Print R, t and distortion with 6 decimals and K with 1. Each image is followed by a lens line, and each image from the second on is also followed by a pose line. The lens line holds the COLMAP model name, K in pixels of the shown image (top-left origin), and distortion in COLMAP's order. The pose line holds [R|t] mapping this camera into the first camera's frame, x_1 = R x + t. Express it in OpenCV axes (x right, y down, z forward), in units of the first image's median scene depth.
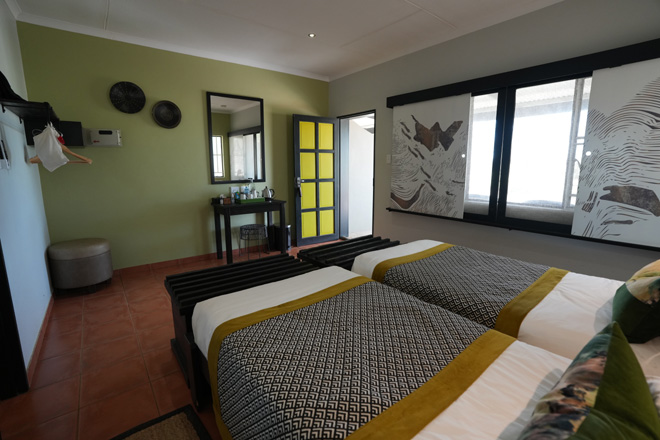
lens RADIAL K [[308.4, 0, 328.6], [0, 308.4, 216.6], [0, 0, 1]] dist [-0.037512, 0.000098]
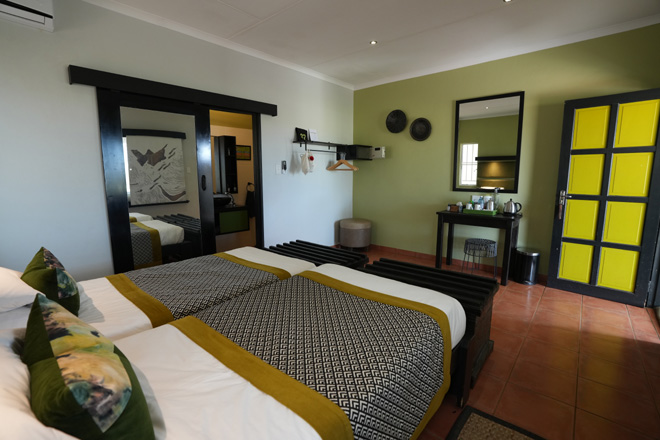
lens RADIAL K [[306.2, 0, 340.0], [0, 306.2, 220.1], [0, 0, 1]] dist [-0.000234, 0.000125]
pose [[0.214083, 0.152941, -0.964768, 0.524525], [-0.167414, 0.978798, 0.118016, -0.065996], [0.962362, 0.136251, 0.235148, 0.394339]]
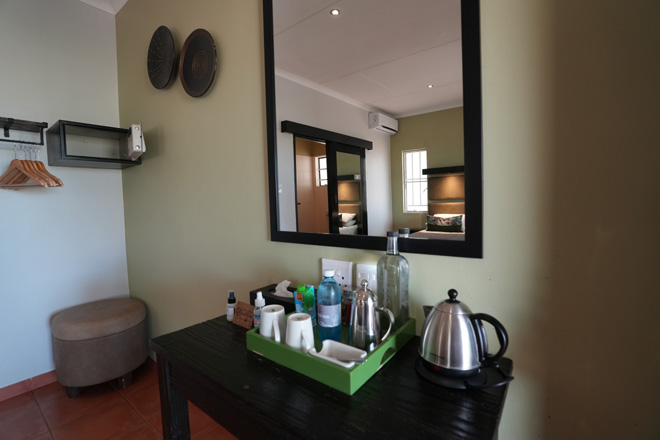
lens RADIAL K [[308.4, 0, 328.6], [0, 308.4, 216.6], [0, 0, 1]] dist [-0.037512, 0.000098]
pose [[0.249834, 0.046562, -0.967168, -0.072029], [-0.140622, 0.989998, 0.011337, -0.135674], [0.958023, 0.133173, 0.253883, 0.941293]]
